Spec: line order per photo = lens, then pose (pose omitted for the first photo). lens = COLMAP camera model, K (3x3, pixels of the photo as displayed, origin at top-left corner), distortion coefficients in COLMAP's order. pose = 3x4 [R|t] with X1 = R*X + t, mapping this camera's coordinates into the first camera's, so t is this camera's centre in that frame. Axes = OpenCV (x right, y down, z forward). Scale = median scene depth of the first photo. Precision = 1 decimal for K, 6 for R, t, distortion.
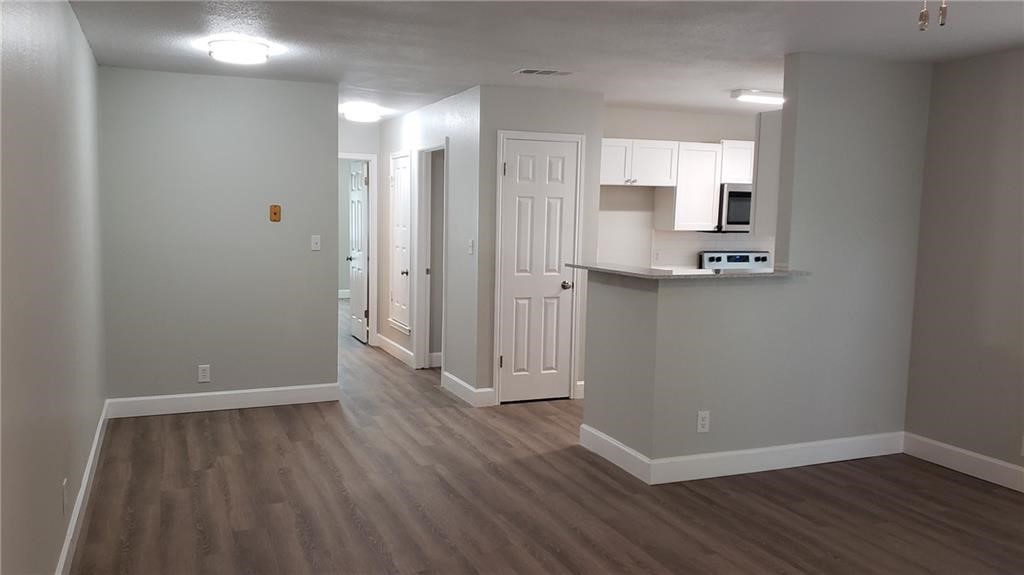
lens RADIAL K [[789.9, 0, 502.1], [0, 789.9, 285.5], [0, 0, 1]] dist [0.040007, -0.024033]
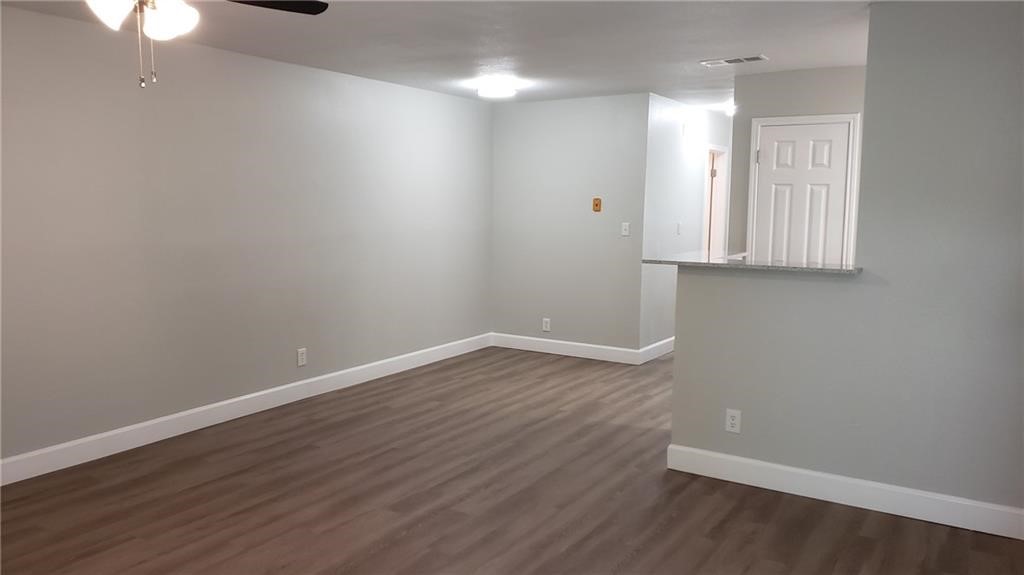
lens RADIAL K [[789.9, 0, 513.1], [0, 789.9, 290.5], [0, 0, 1]] dist [0.040007, -0.024033]
pose [[0.570339, 0.079241, -0.817578, 0.830676], [-0.077070, 0.996107, 0.042780, -0.000340], [0.817786, 0.038612, 0.574226, 0.240802]]
